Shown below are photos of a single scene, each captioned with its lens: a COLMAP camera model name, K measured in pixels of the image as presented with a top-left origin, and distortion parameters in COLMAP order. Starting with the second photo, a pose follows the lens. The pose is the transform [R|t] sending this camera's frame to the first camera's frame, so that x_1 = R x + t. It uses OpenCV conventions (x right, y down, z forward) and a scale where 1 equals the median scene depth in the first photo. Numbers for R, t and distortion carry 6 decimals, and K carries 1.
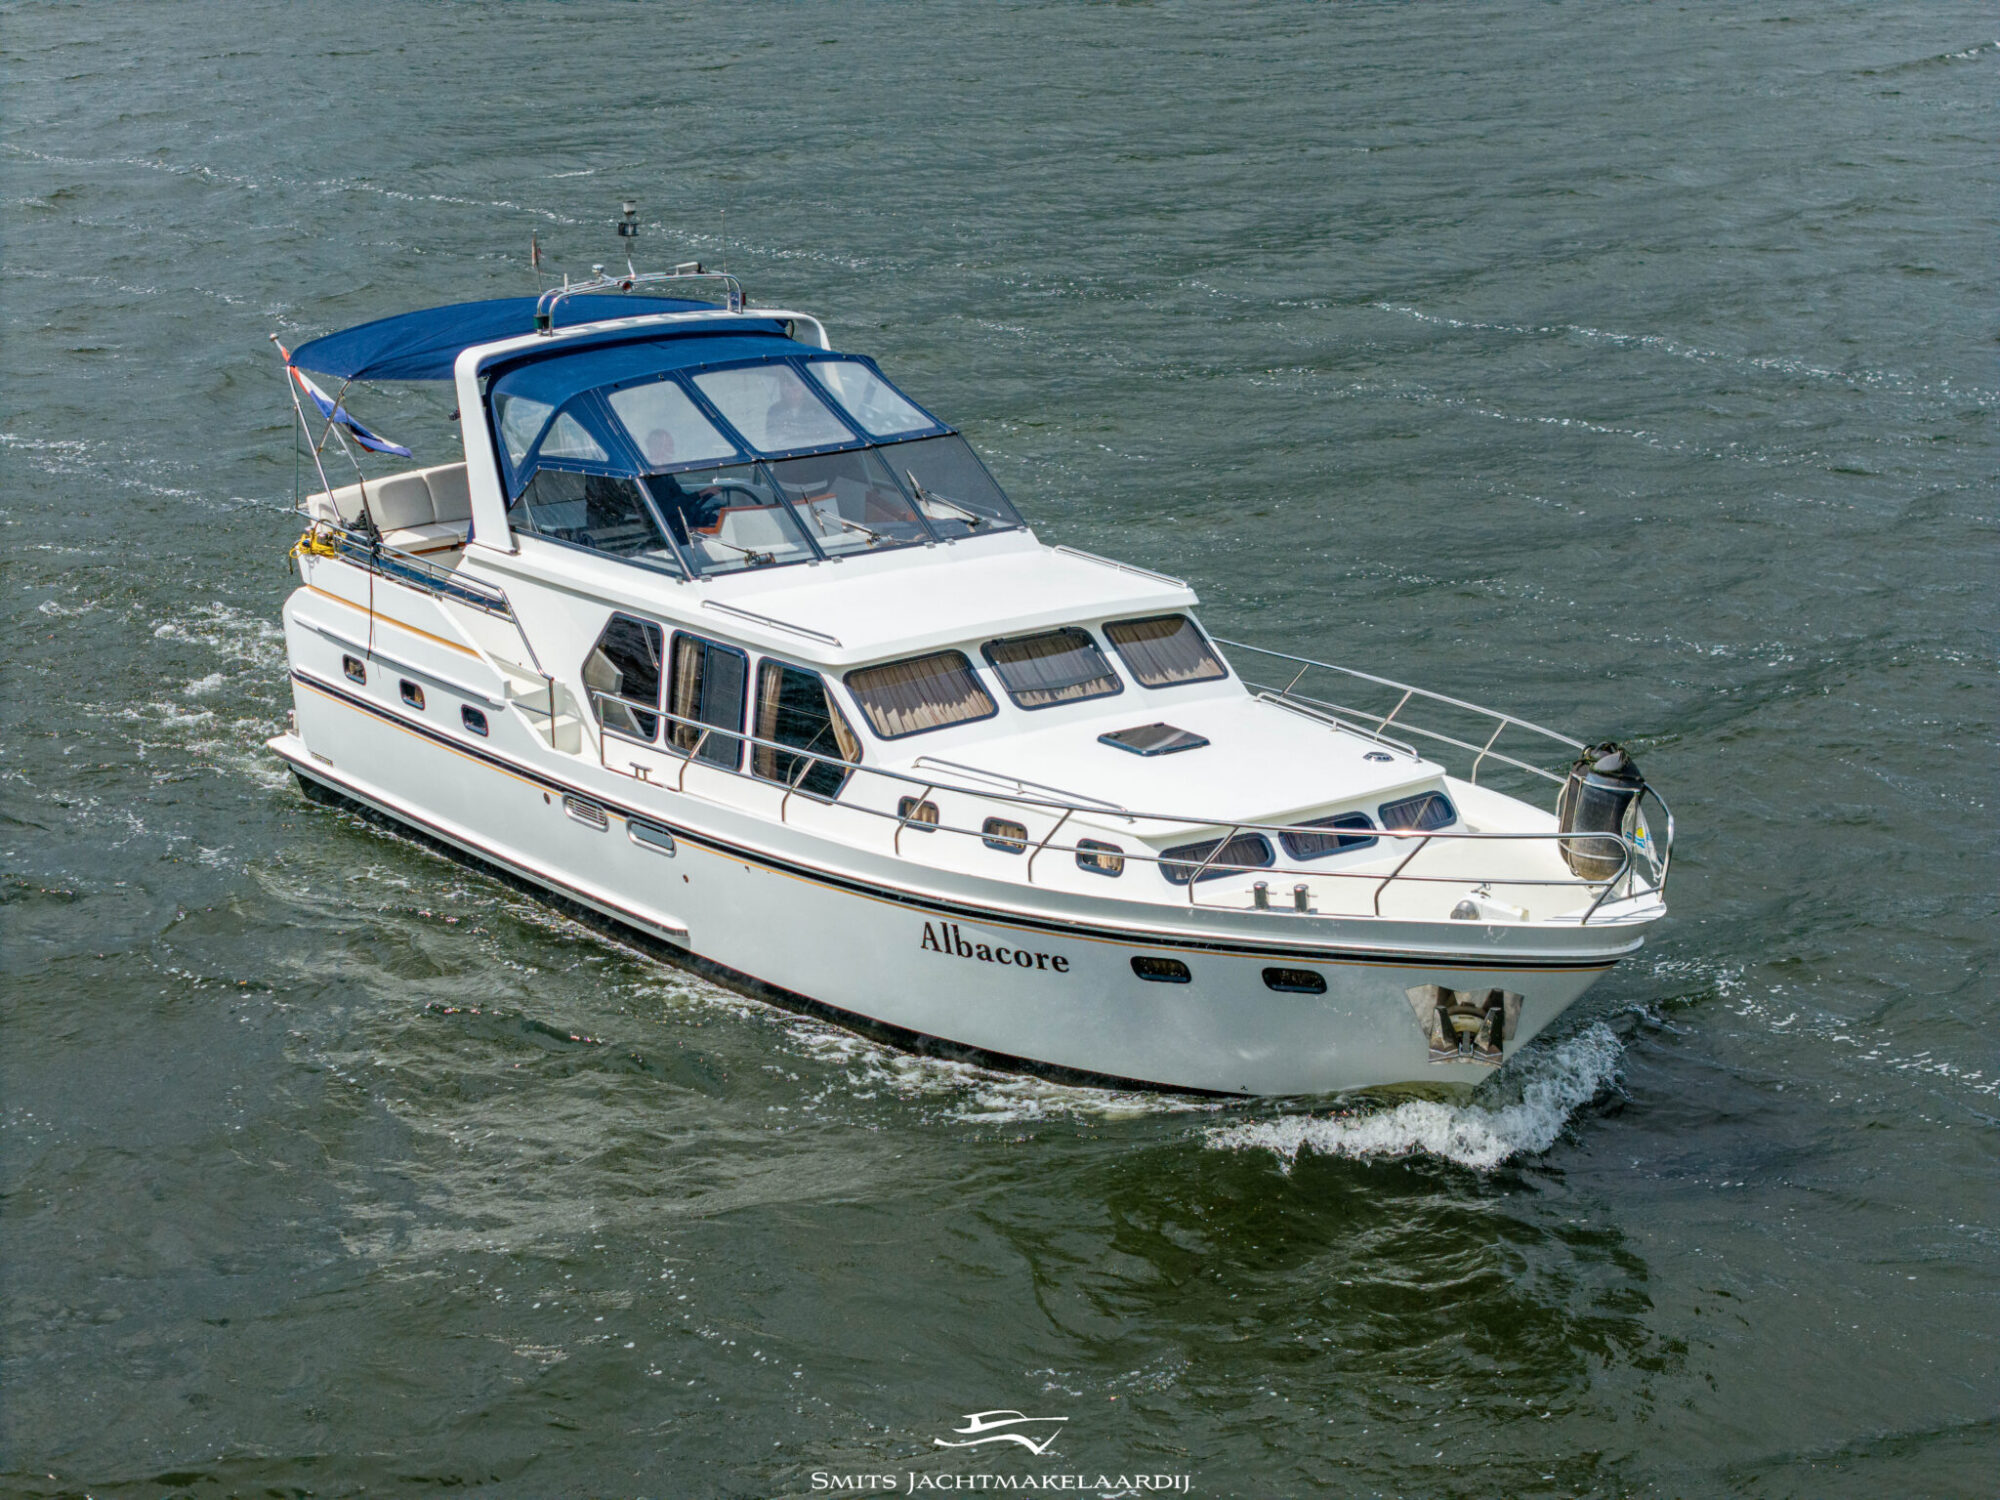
lens RADIAL K [[4078.0, 0, 1000.0], [0, 4078.0, 750.0], [0, 0, 1]] dist [-0.159833, 0.301656]
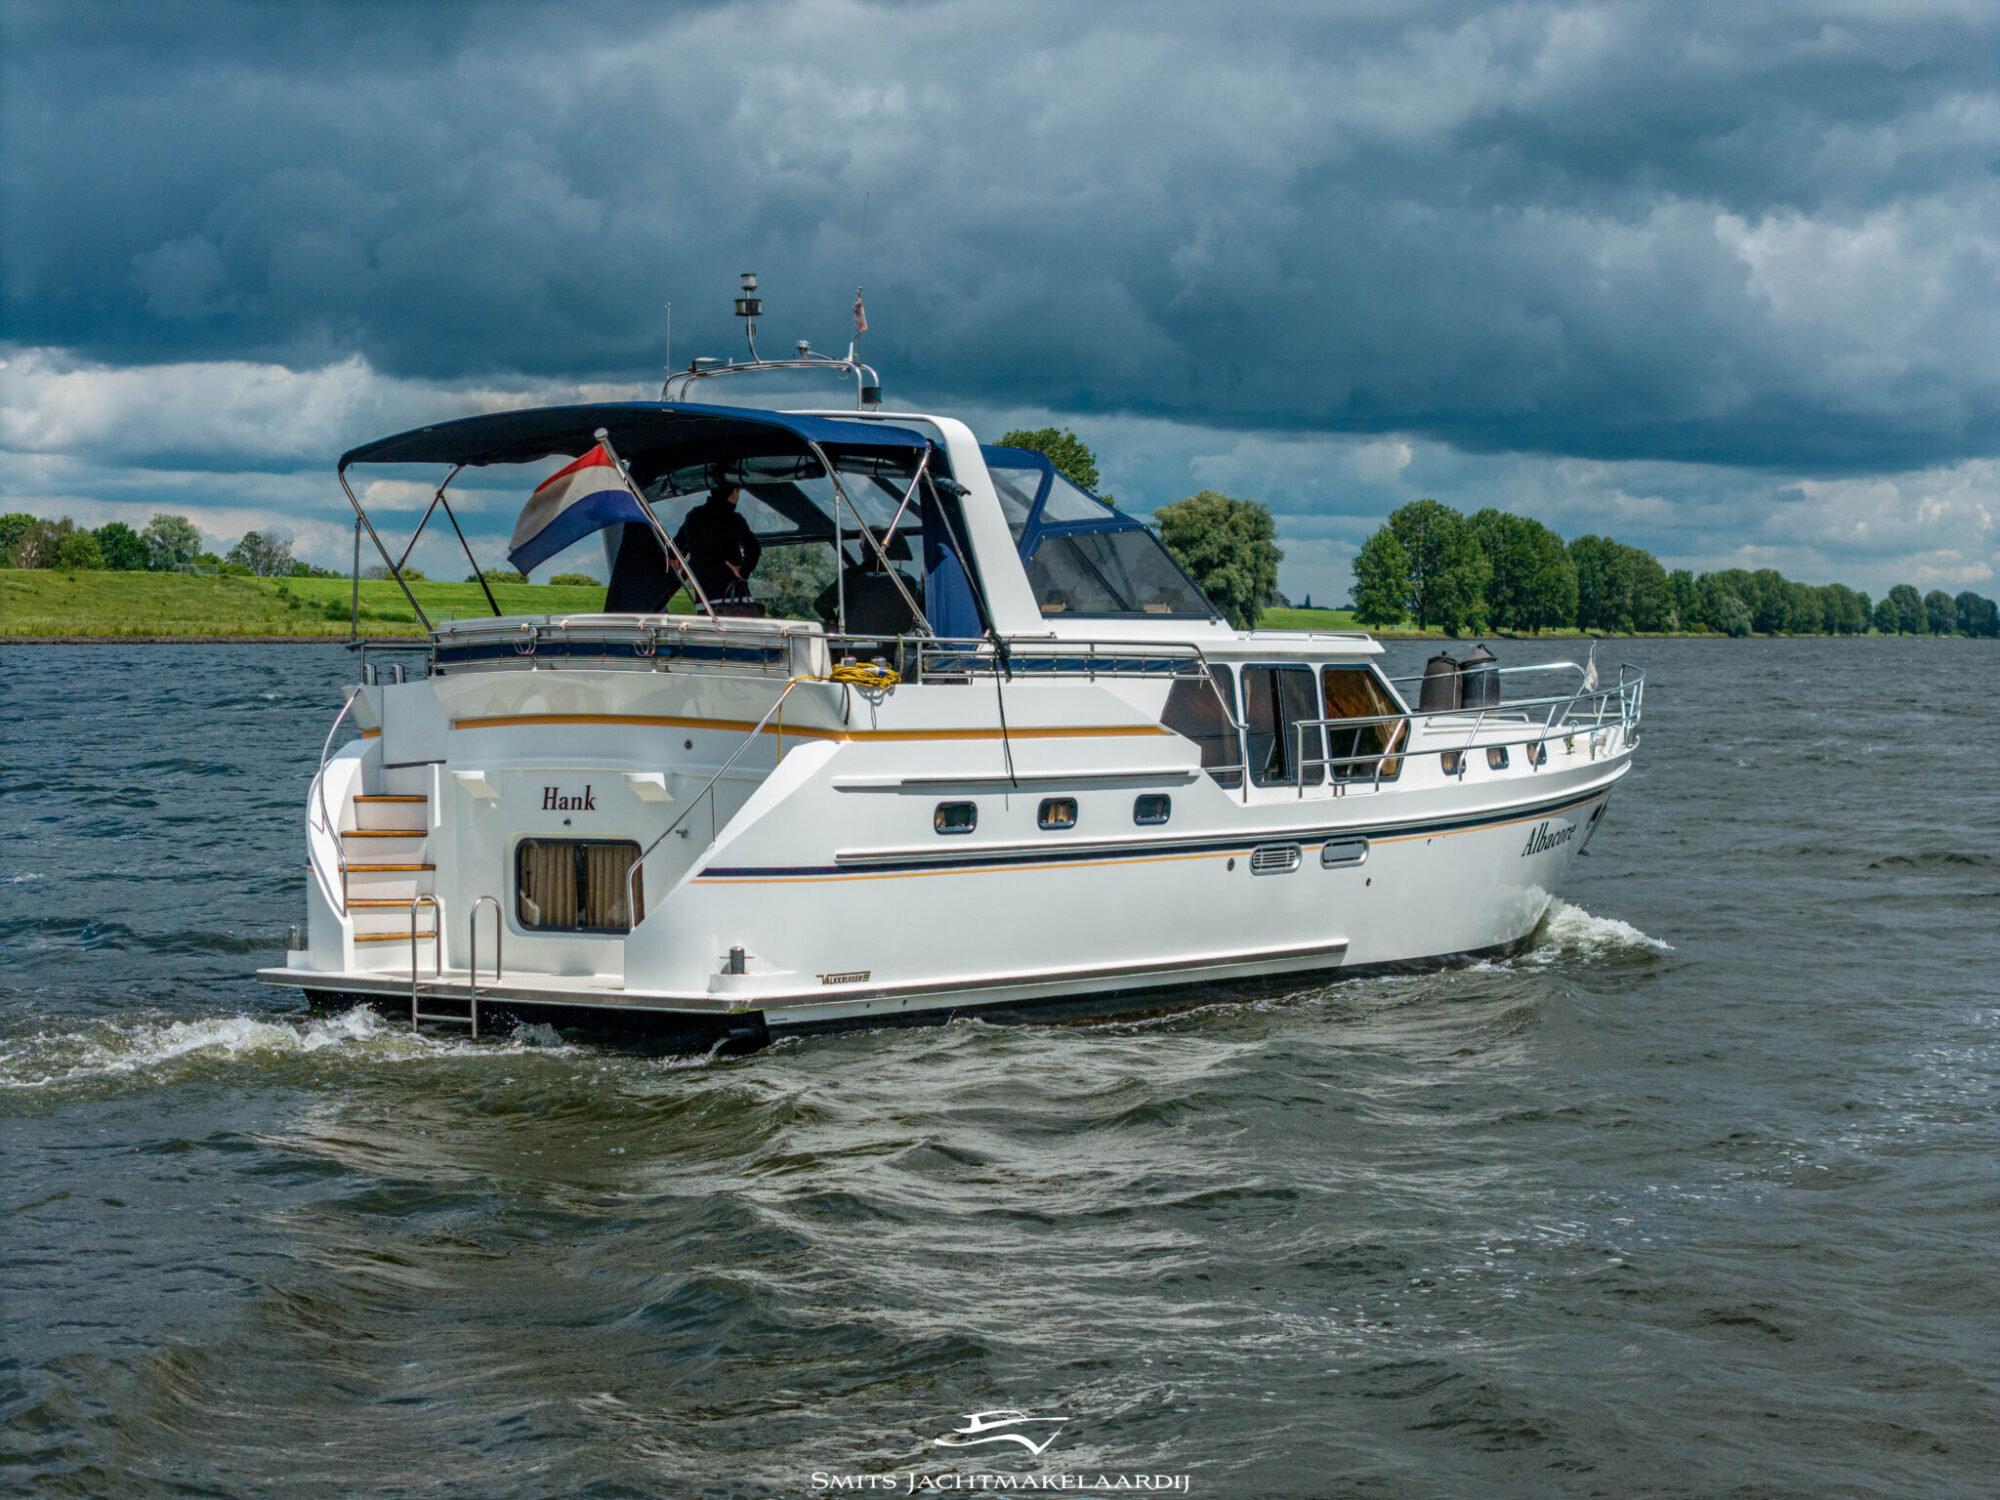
lens RADIAL K [[4078.0, 0, 1000.0], [0, 4078.0, 750.0], [0, 0, 1]] dist [-0.159833, 0.301656]
pose [[-0.271083, -0.003388, 0.962550, -1.022058], [0.251099, 0.965120, 0.074114, -0.098493], [-0.929227, 0.261787, -0.260777, 1.320356]]
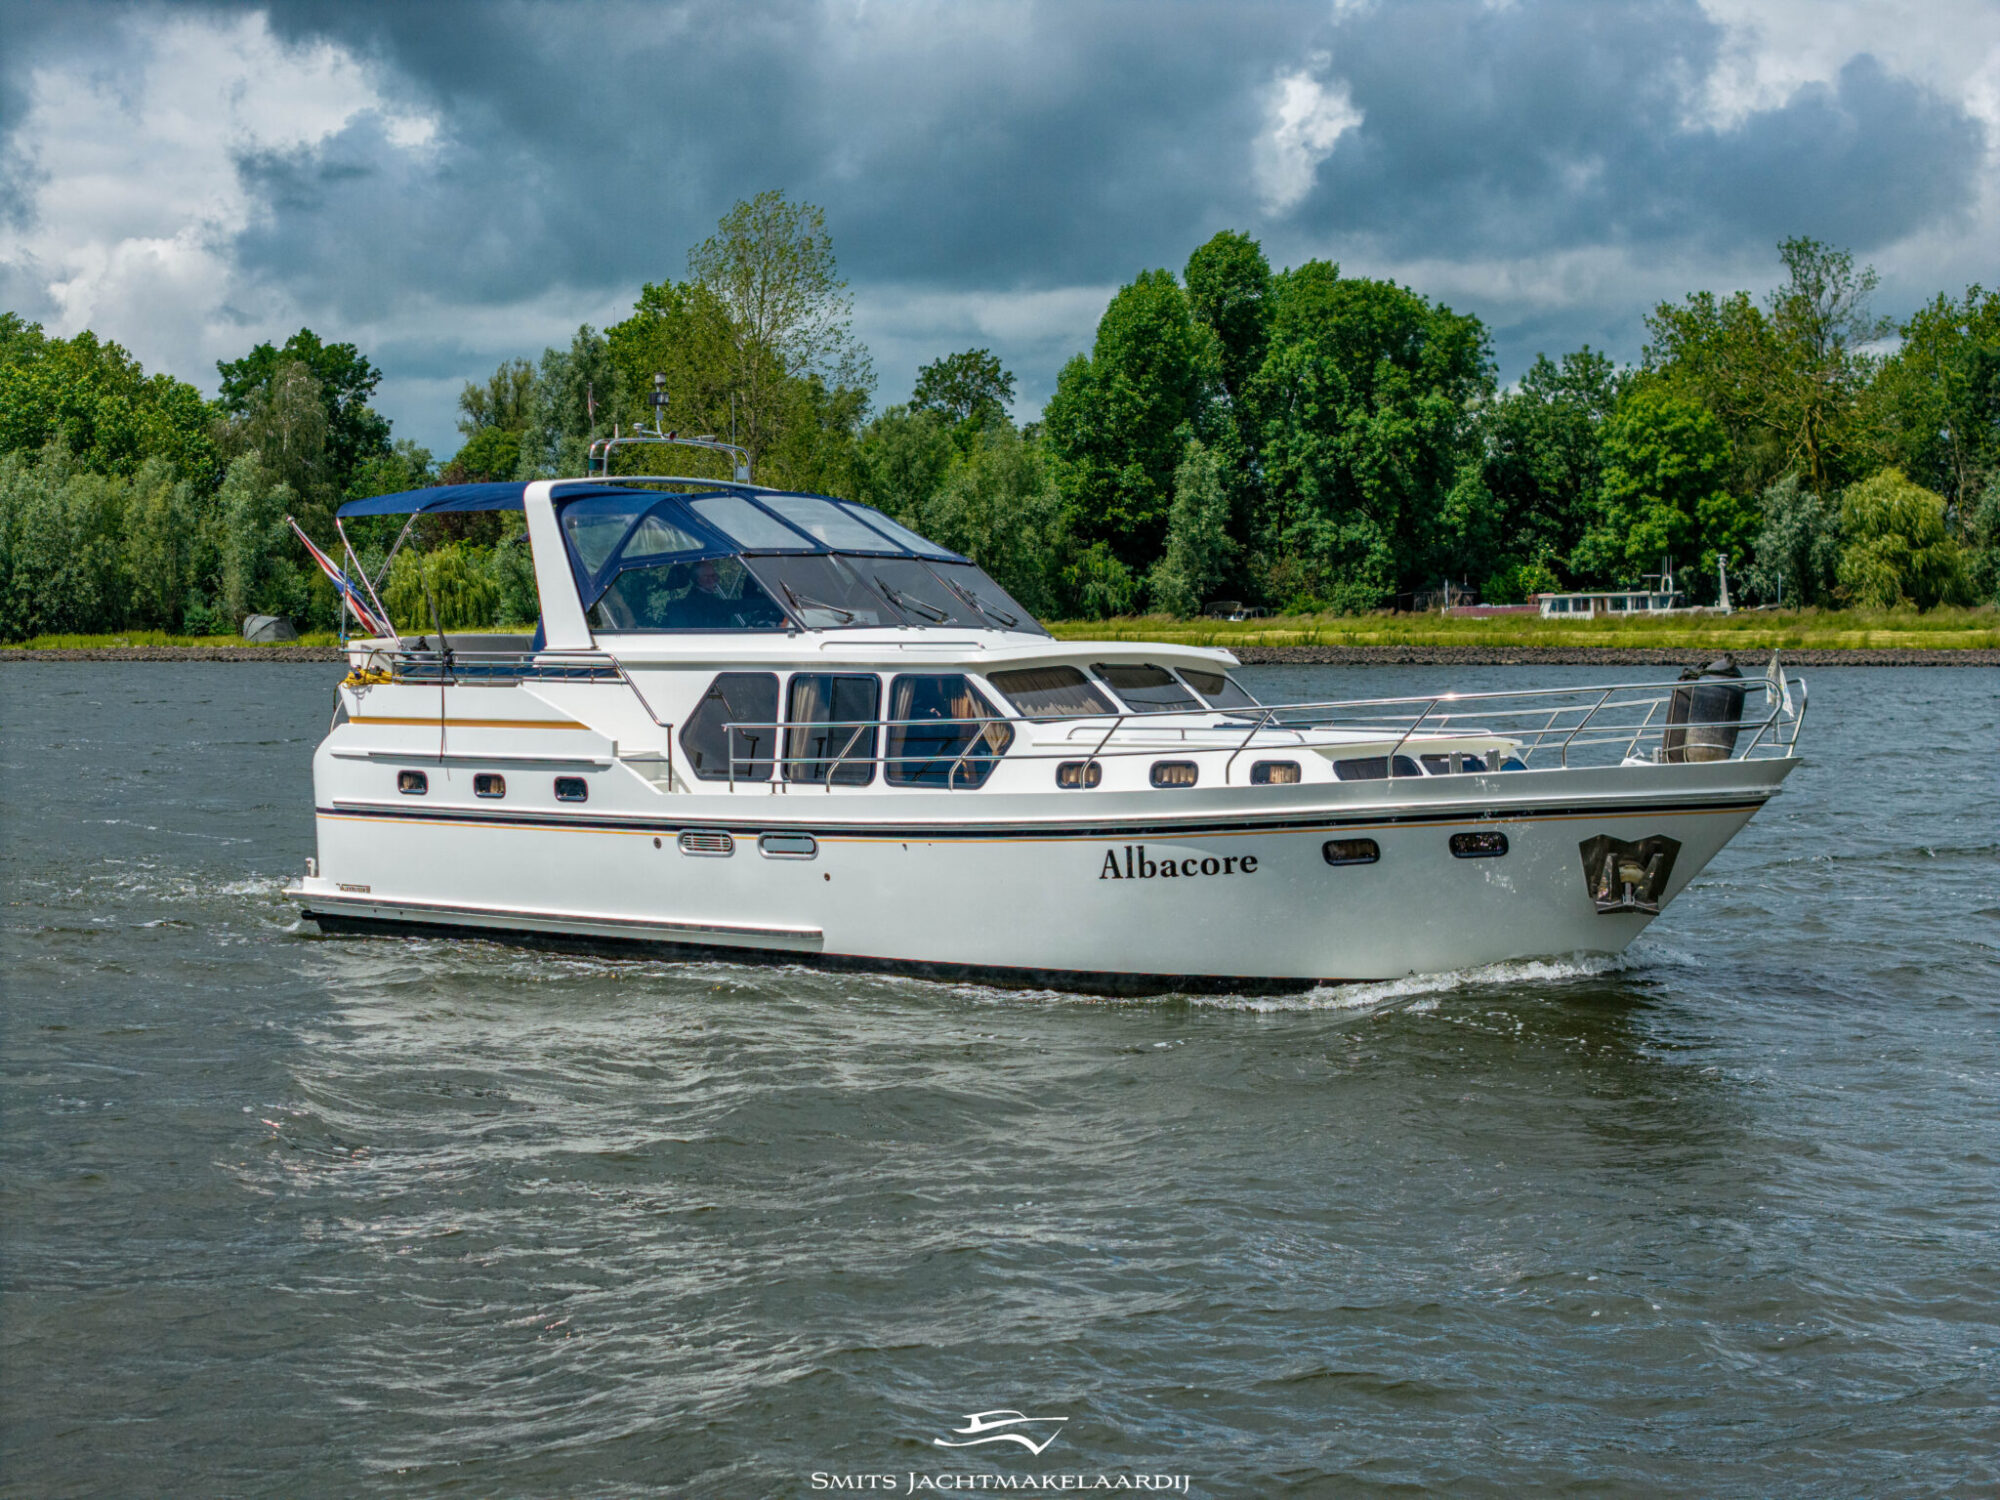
lens RADIAL K [[4005.0, 0, 1000.0], [0, 4005.0, 750.0], [0, 0, 1]] dist [-0.120248, 0.074580]
pose [[0.974879, 0.010222, 0.222500, -0.268321], [0.041070, 0.973568, -0.224674, 0.239539], [-0.218915, 0.228168, 0.948692, -0.048550]]
